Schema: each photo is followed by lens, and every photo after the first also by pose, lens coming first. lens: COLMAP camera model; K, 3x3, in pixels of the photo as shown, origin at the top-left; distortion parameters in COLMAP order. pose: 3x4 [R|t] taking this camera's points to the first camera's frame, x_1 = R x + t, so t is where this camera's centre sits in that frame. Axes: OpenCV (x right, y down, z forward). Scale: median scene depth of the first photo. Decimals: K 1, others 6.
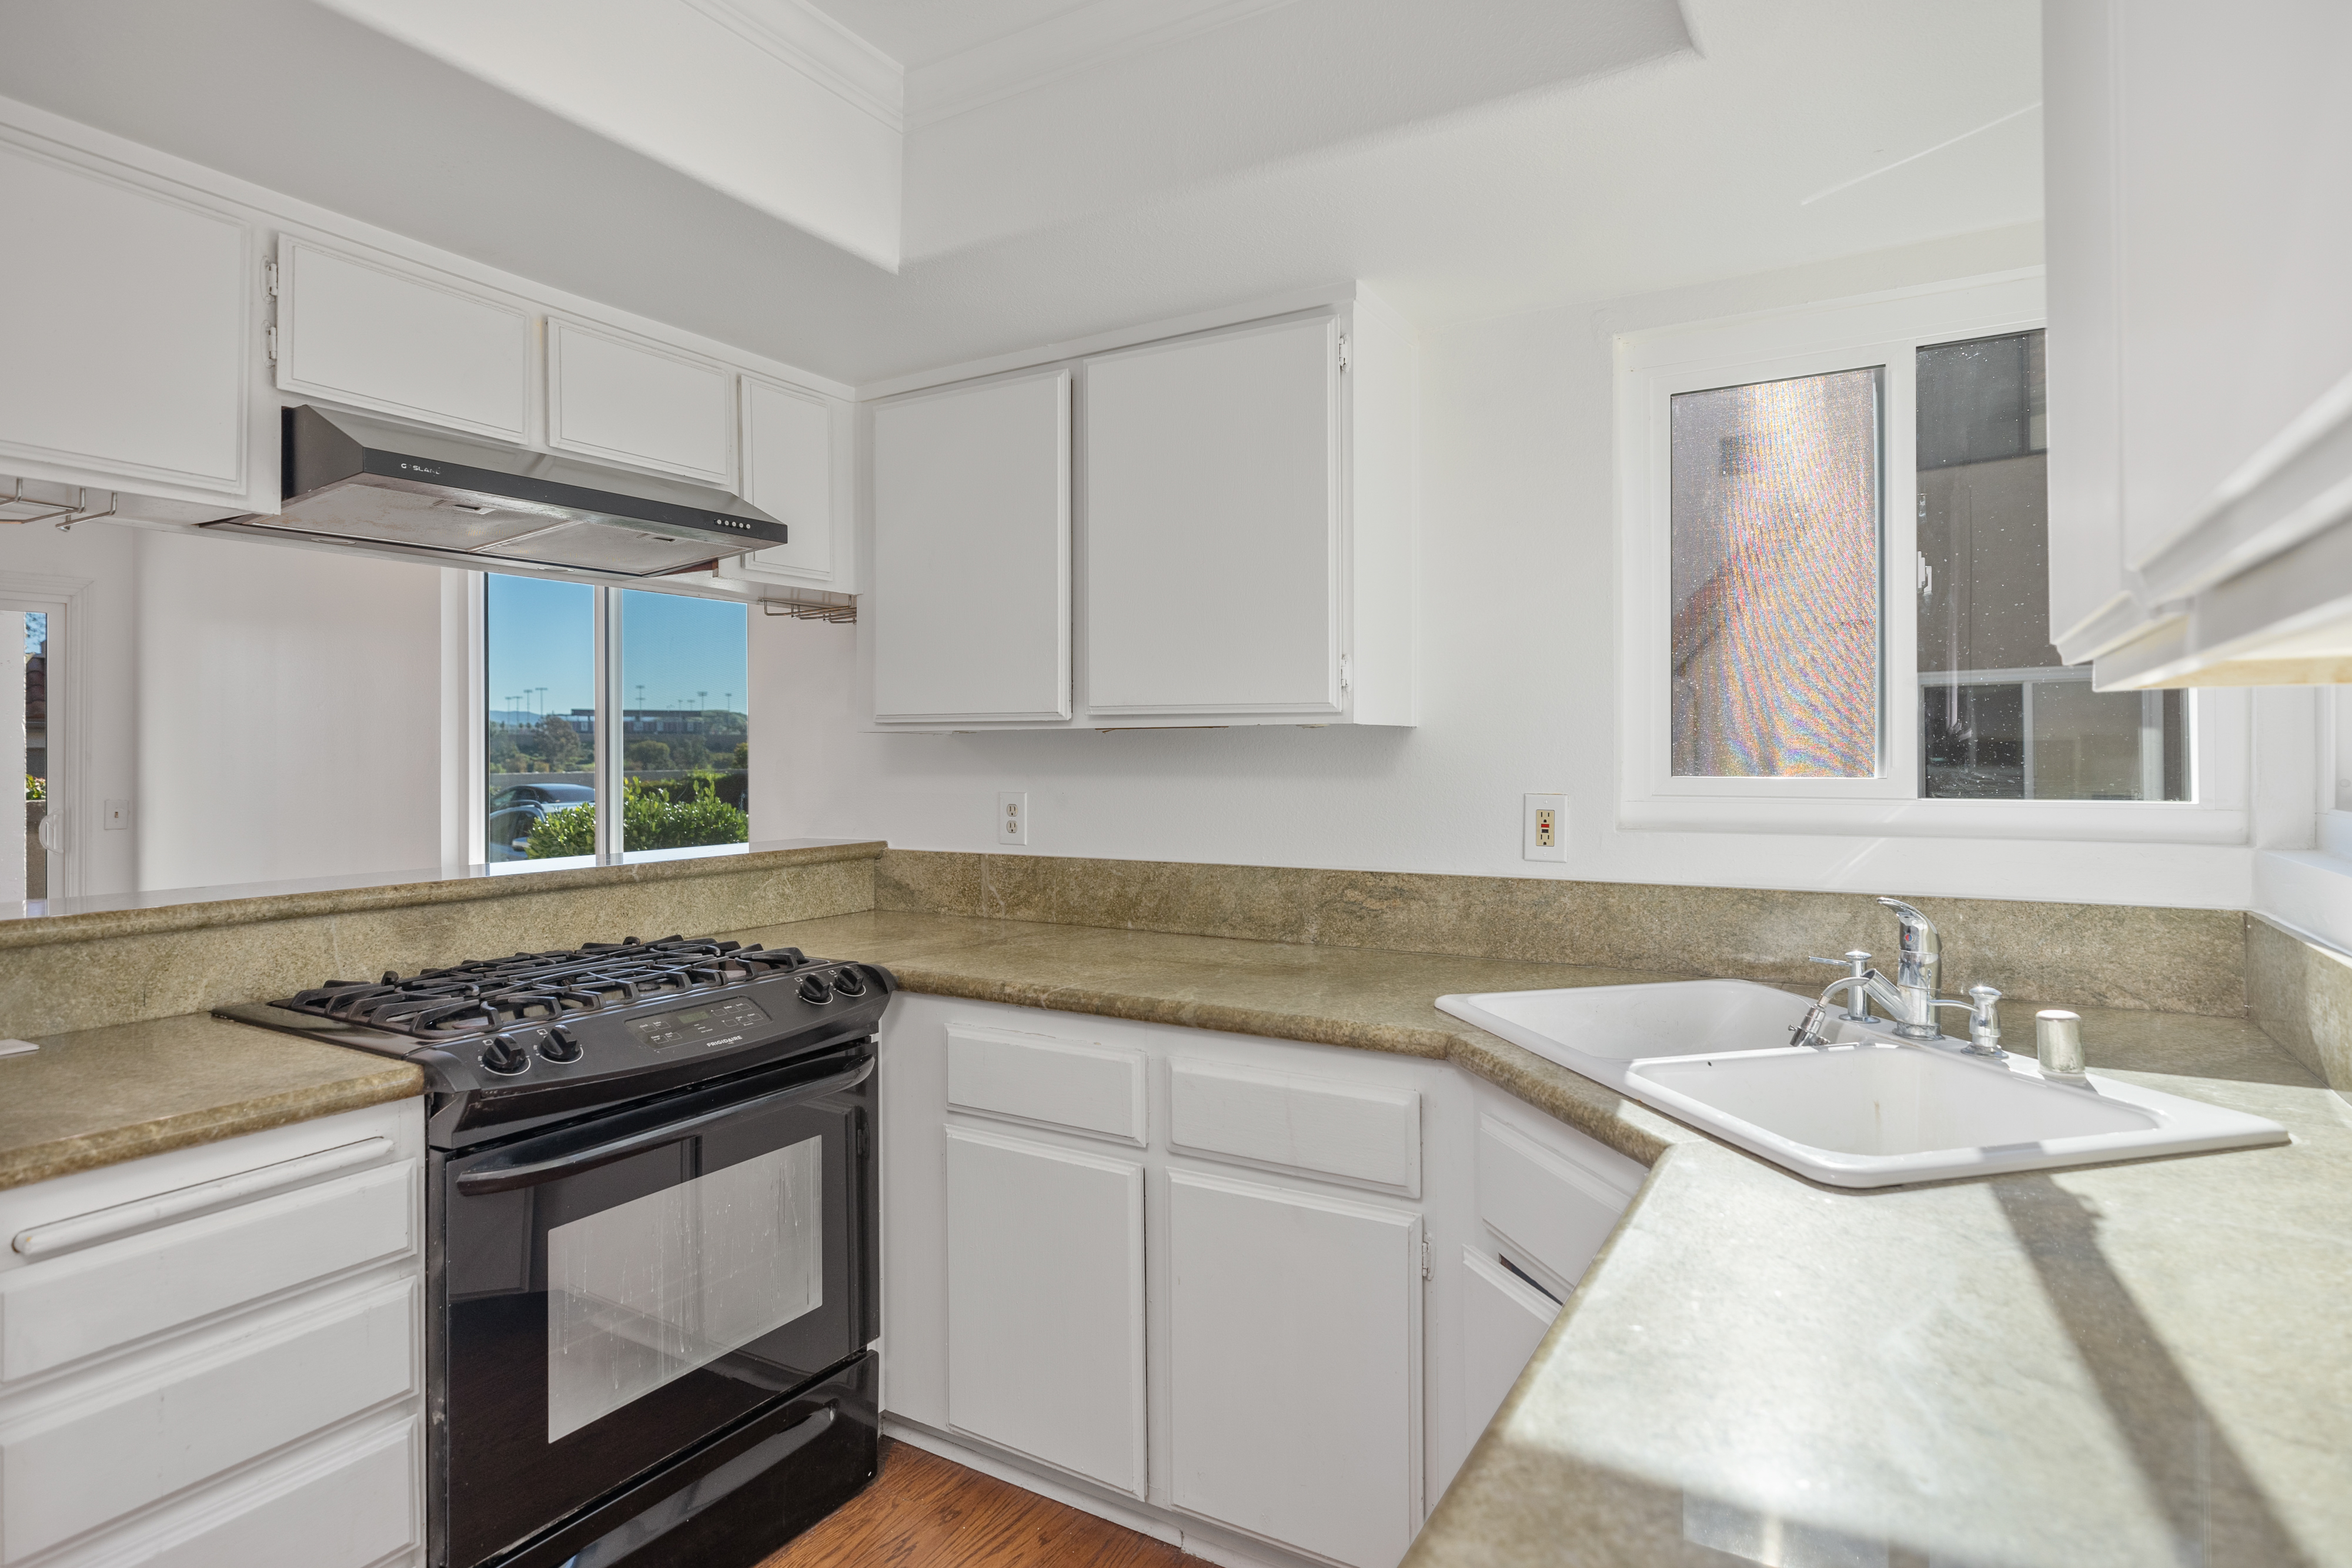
lens RADIAL K [[1264.5, 0, 1170.1], [0, 1264.5, 743.2], [0, 0, 1]] dist [0.001693, 0.002575]
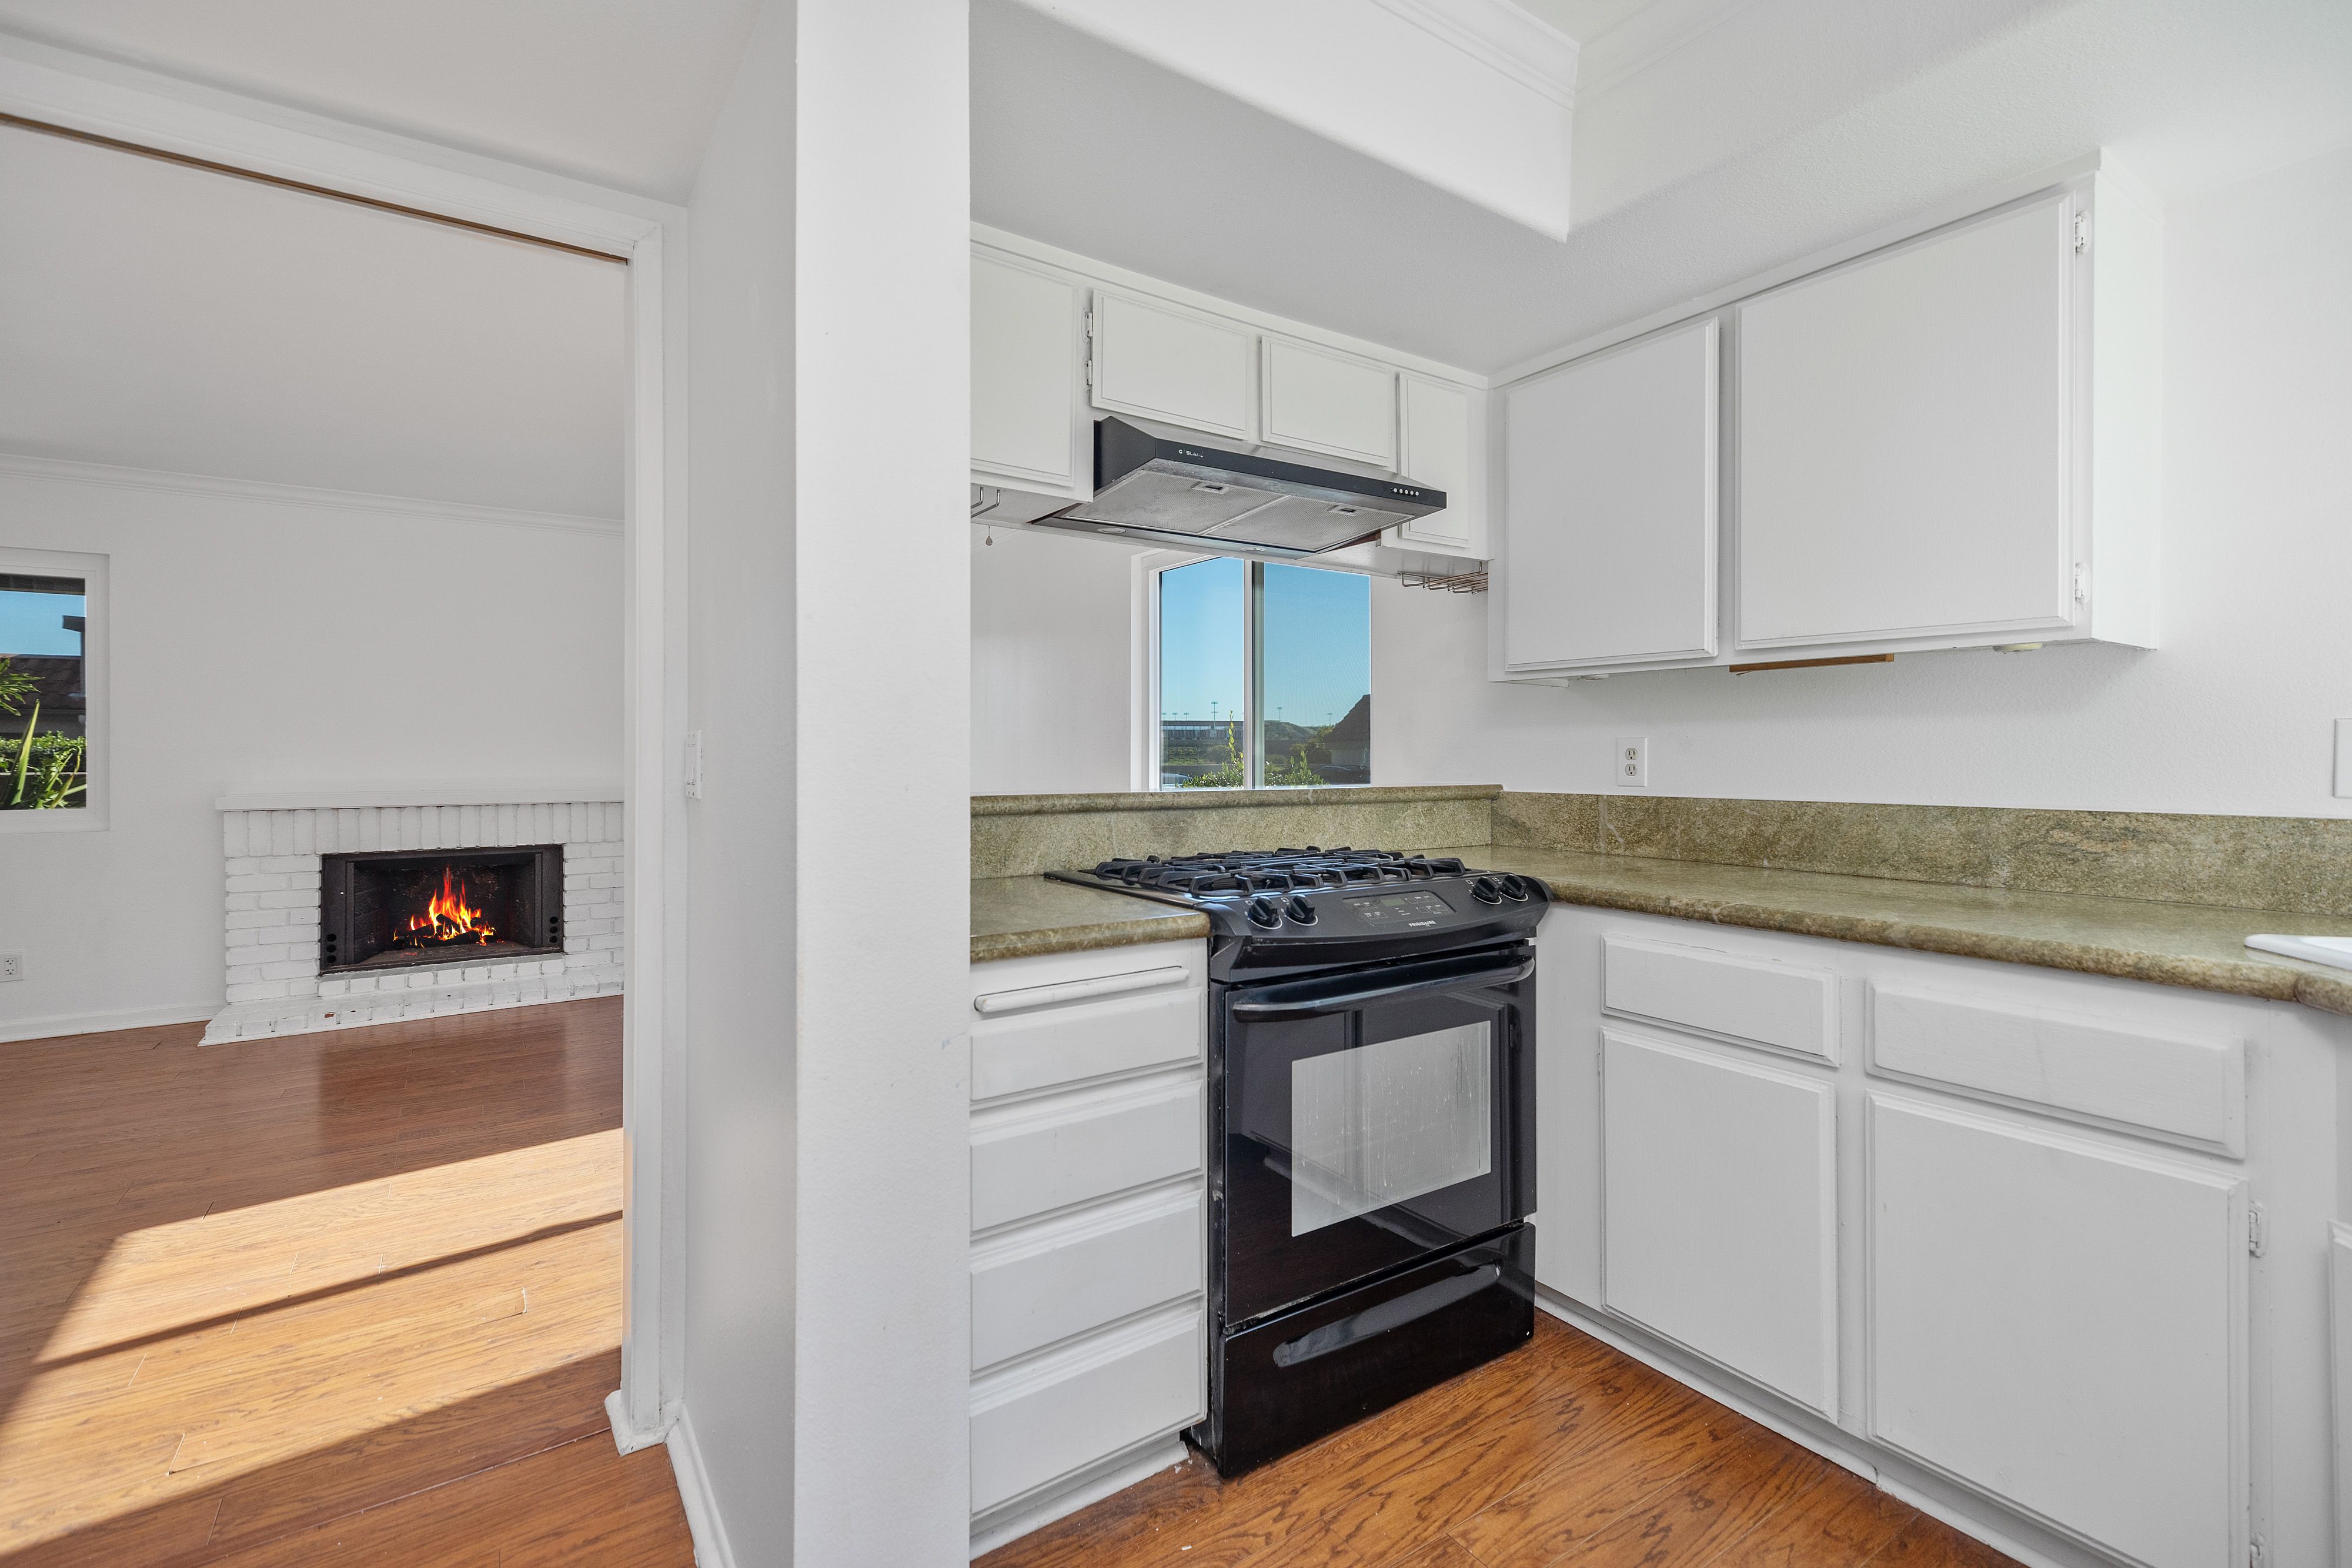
lens RADIAL K [[1066.5, 0, 1161.7], [0, 1066.5, 749.5], [0, 0, 1]] dist [0.007927, -0.001080]
pose [[0.903125, 0.002614, -0.429370, -0.128479], [-0.002127, 0.999996, 0.001614, 0.065005], [0.429373, -0.000544, 0.903127, 0.014553]]
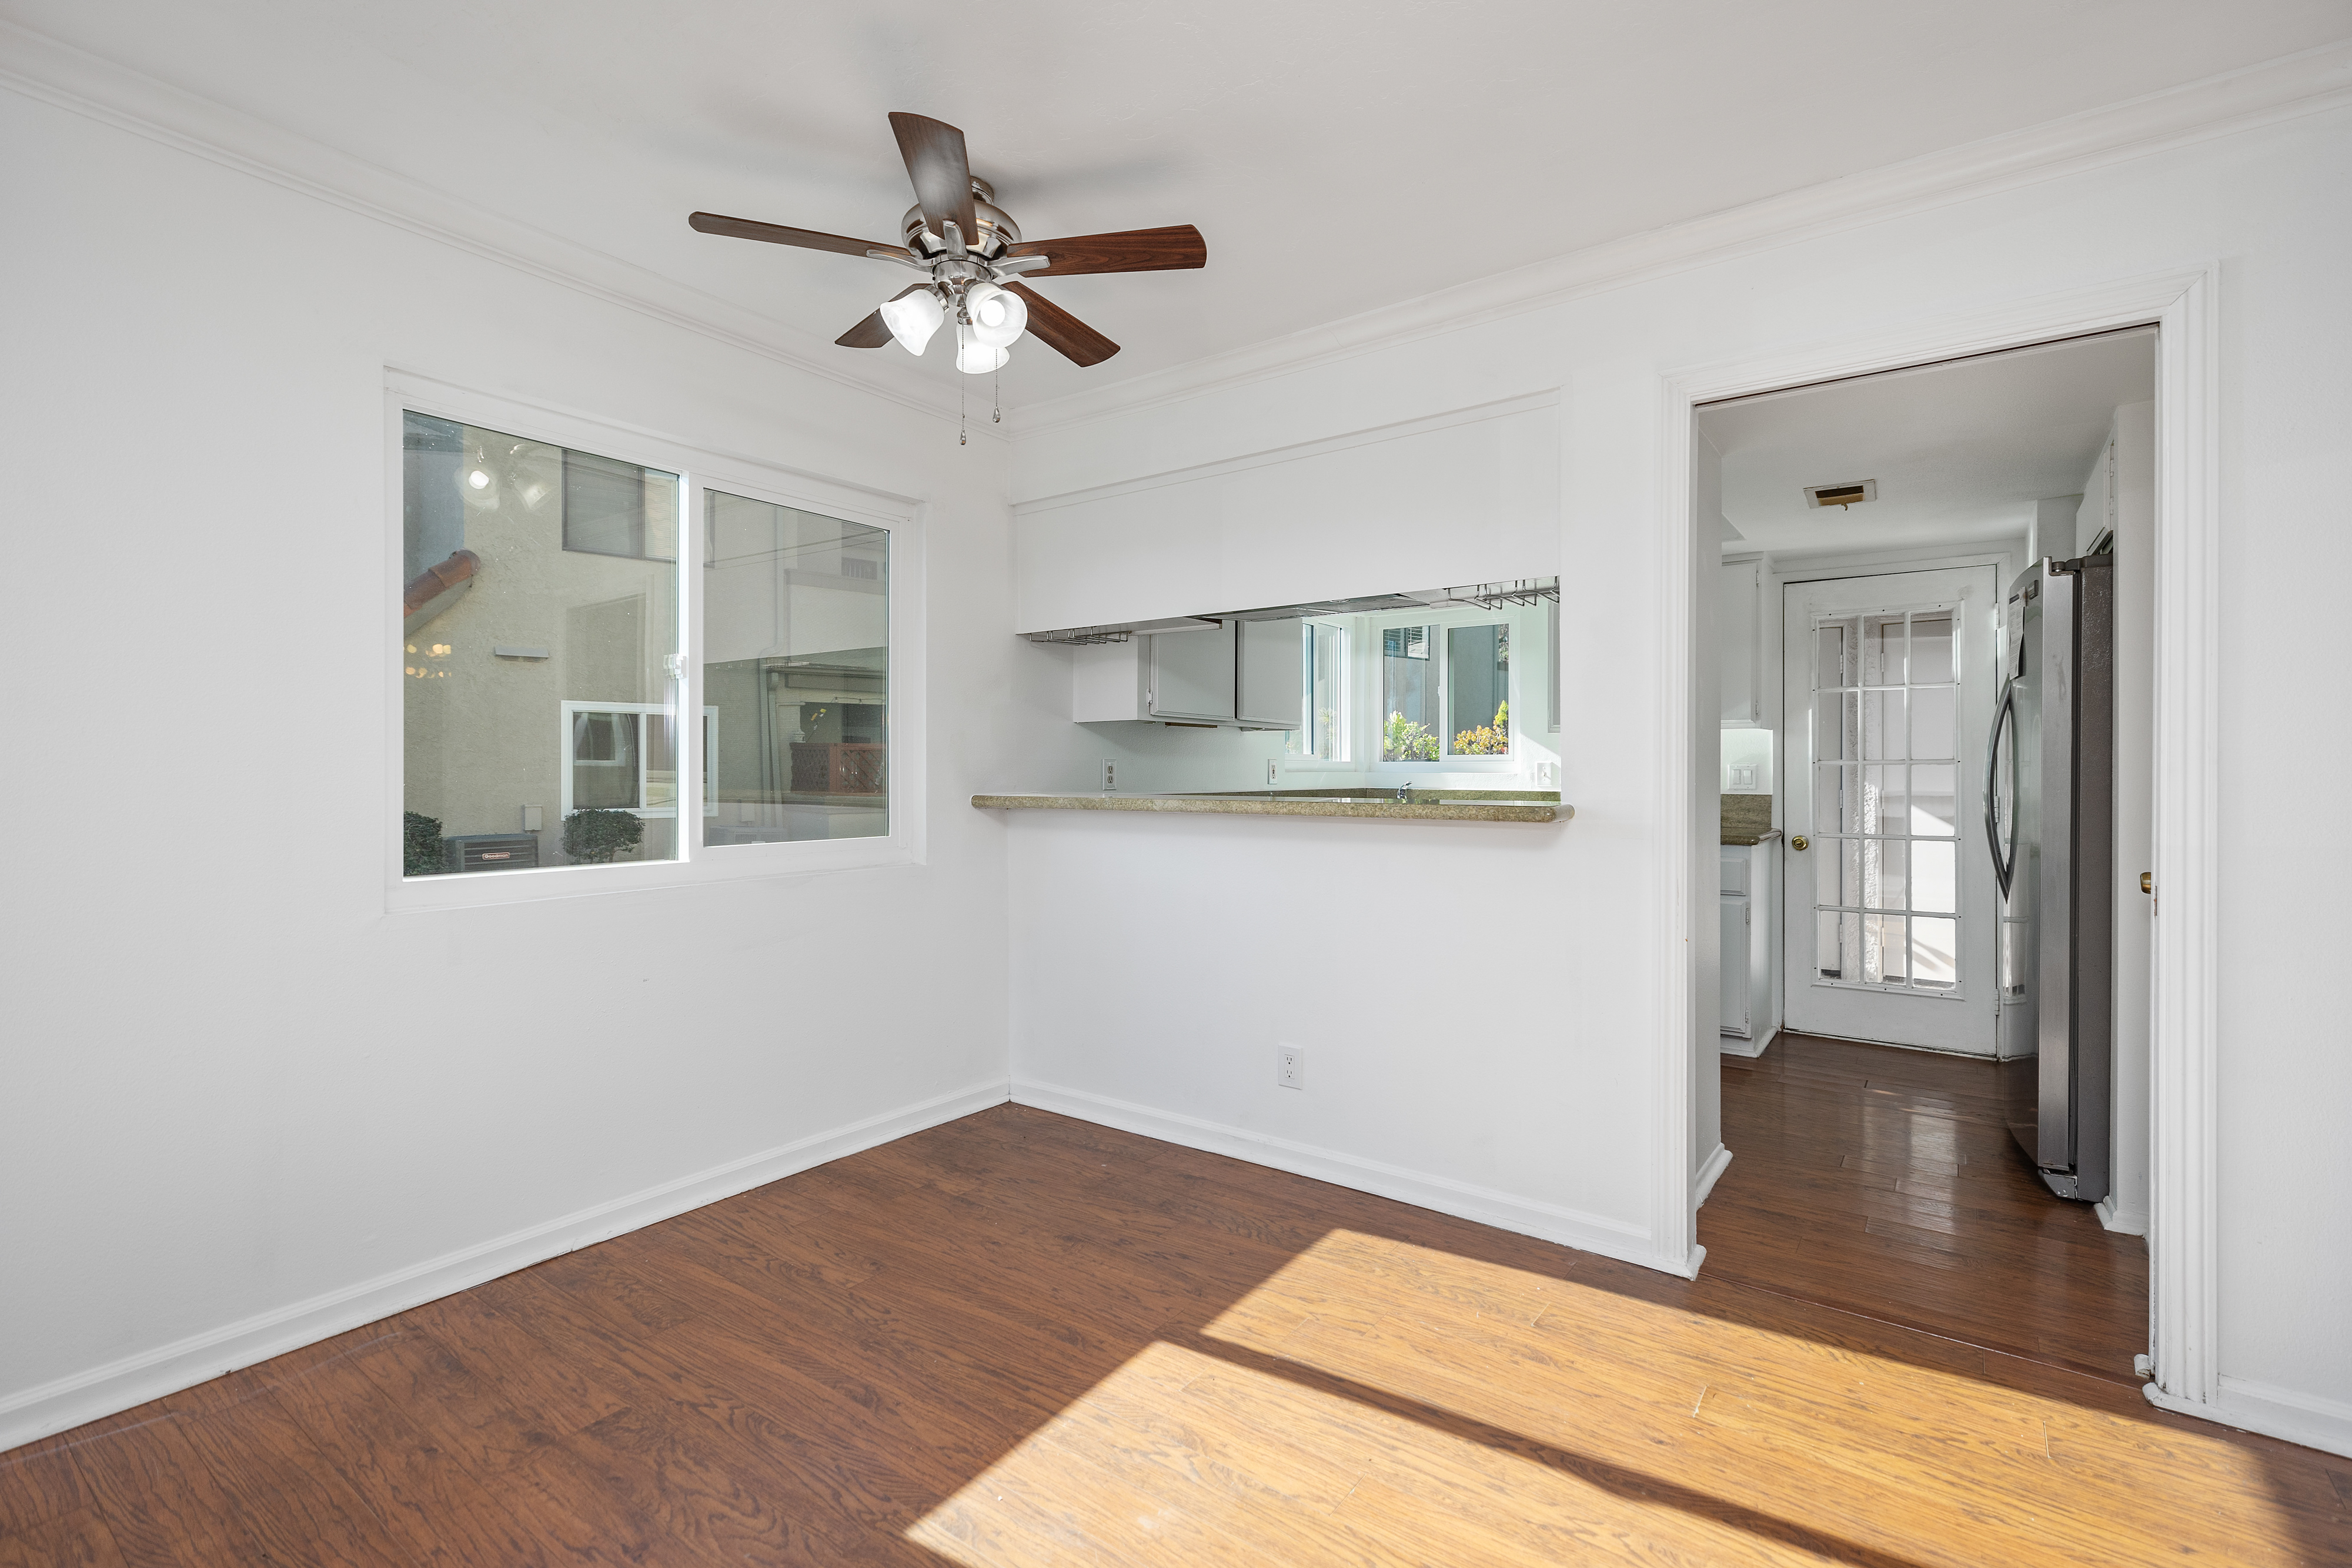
lens RADIAL K [[1066.5, 0, 1162.7], [0, 1066.5, 777.9], [0, 0, 1]] dist [0.007927, -0.001080]
pose [[0.094663, -0.000728, 0.995509, -1.376532], [-0.010094, 0.999948, 0.001692, 0.071942], [-0.995458, -0.010209, 0.094651, 0.684123]]
